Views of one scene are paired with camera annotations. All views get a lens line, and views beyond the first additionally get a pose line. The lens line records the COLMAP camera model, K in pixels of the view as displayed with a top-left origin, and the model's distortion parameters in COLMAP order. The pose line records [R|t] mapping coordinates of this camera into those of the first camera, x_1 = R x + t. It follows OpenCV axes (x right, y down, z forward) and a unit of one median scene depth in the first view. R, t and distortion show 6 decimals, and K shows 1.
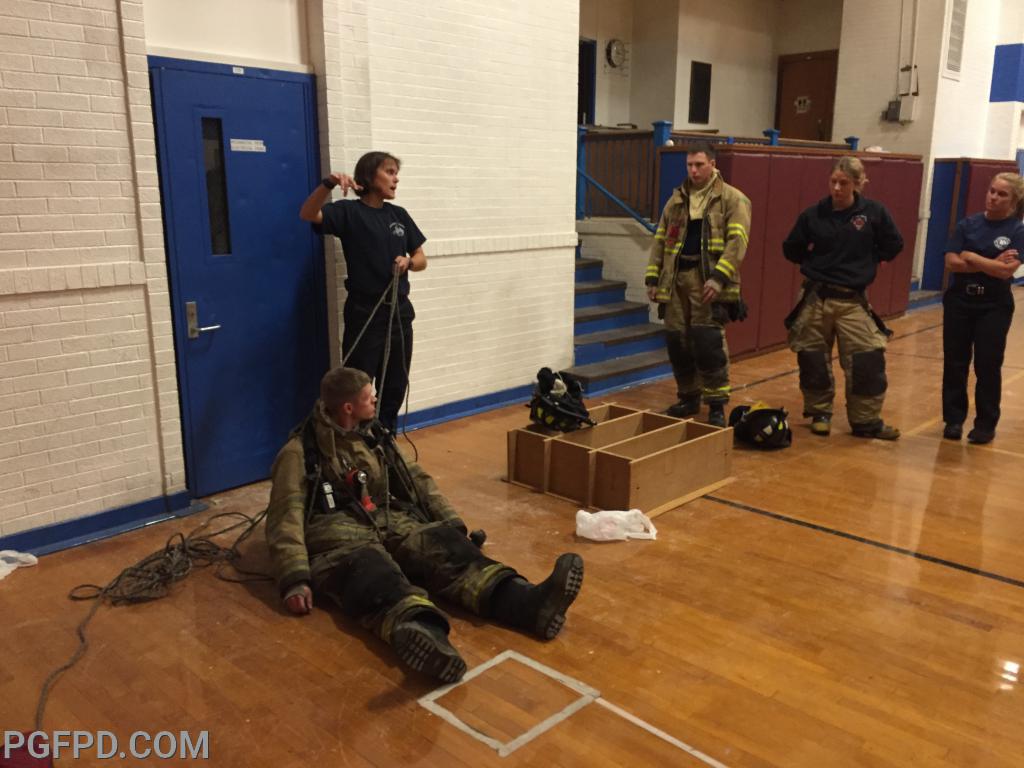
lens RADIAL K [[857.1, 0, 505.7], [0, 857.1, 389.5], [0, 0, 1]] dist [0.085978, -0.122058]
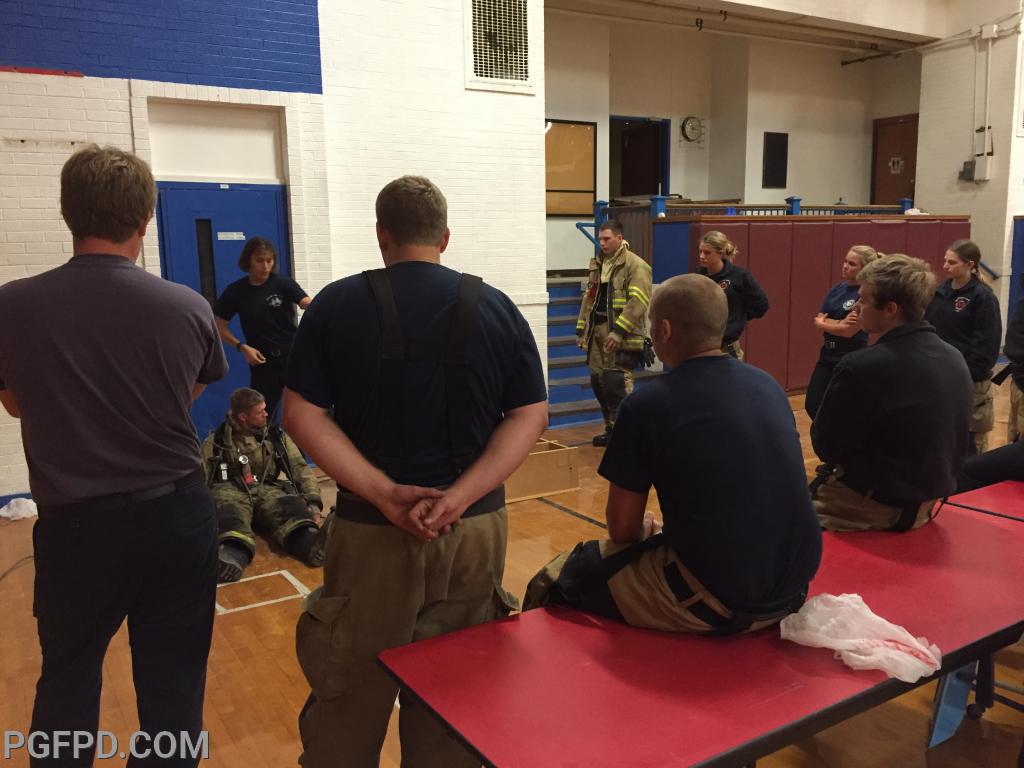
lens RADIAL K [[857.1, 0, 505.7], [0, 857.1, 389.5], [0, 0, 1]] dist [0.085978, -0.122058]
pose [[0.967409, 0.024820, -0.252000, 0.485286], [-0.040742, 0.997475, -0.058162, 0.037498], [0.249920, 0.066534, 0.965978, -0.249894]]
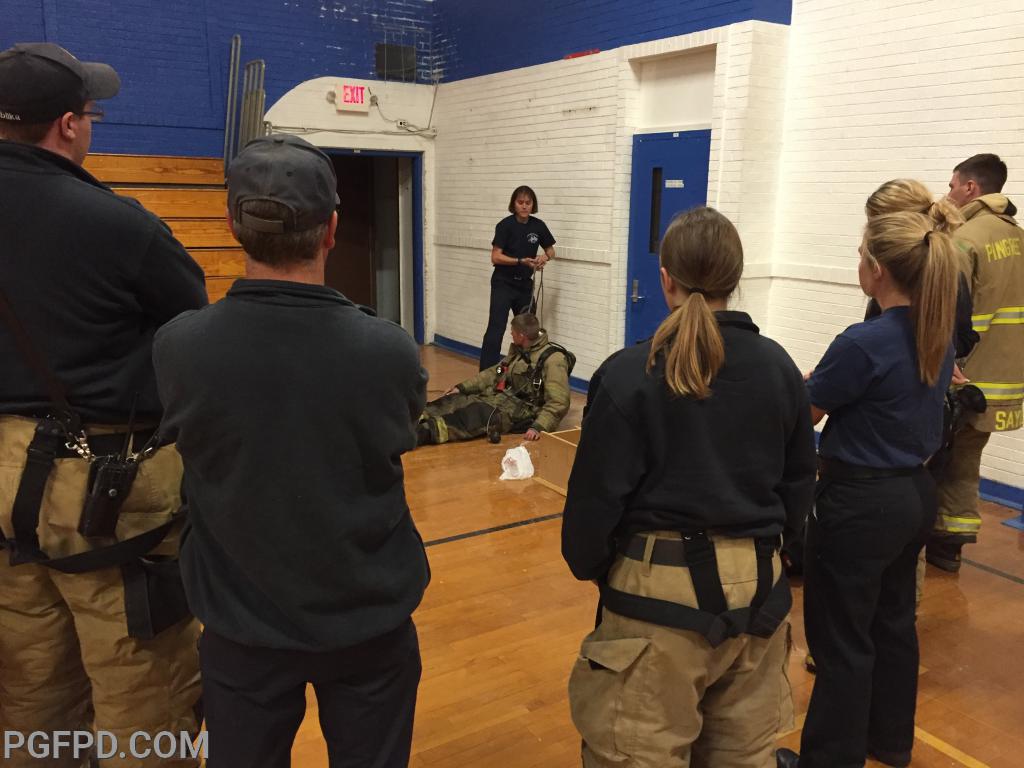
lens RADIAL K [[857.1, 0, 505.7], [0, 857.1, 389.5], [0, 0, 1]] dist [0.085978, -0.122058]
pose [[-0.232566, 0.210134, -0.949609, 1.178505], [-0.242244, 0.933094, 0.265807, -0.257622], [0.941929, 0.291855, -0.166102, 1.006387]]
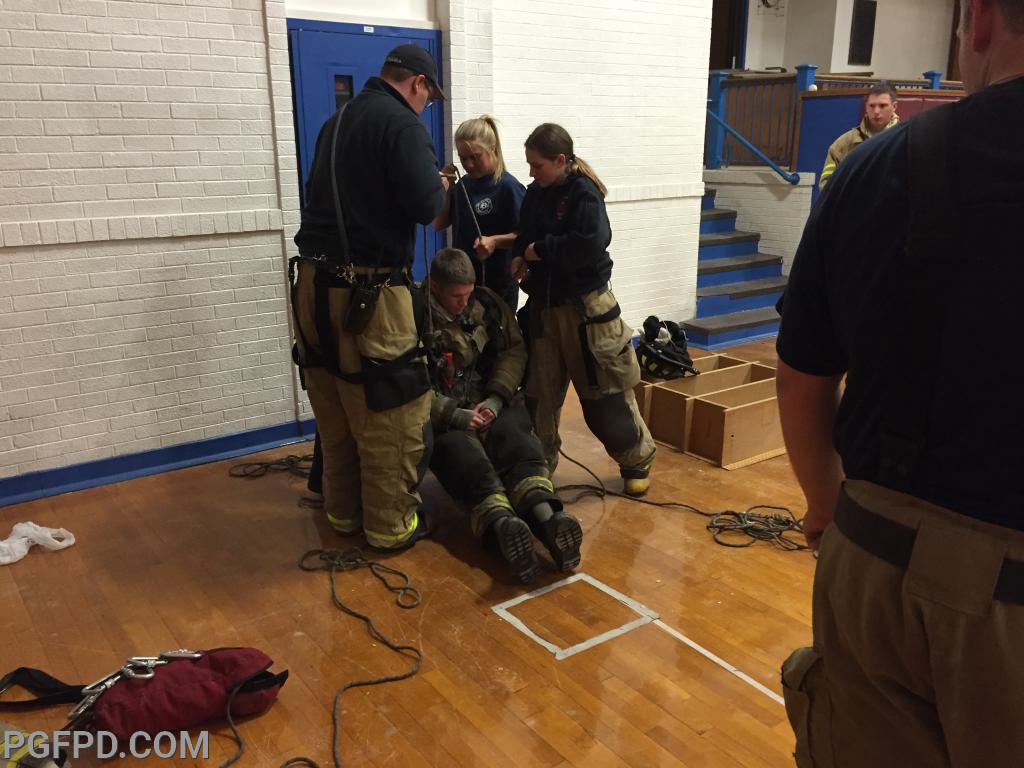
lens RADIAL K [[857.1, 0, 505.7], [0, 857.1, 389.5], [0, 0, 1]] dist [0.085978, -0.122058]
pose [[0.984431, 0.040873, -0.170955, 0.054800], [-0.031616, 0.997900, 0.056527, 0.009481], [0.172906, -0.050242, 0.983656, -0.042581]]
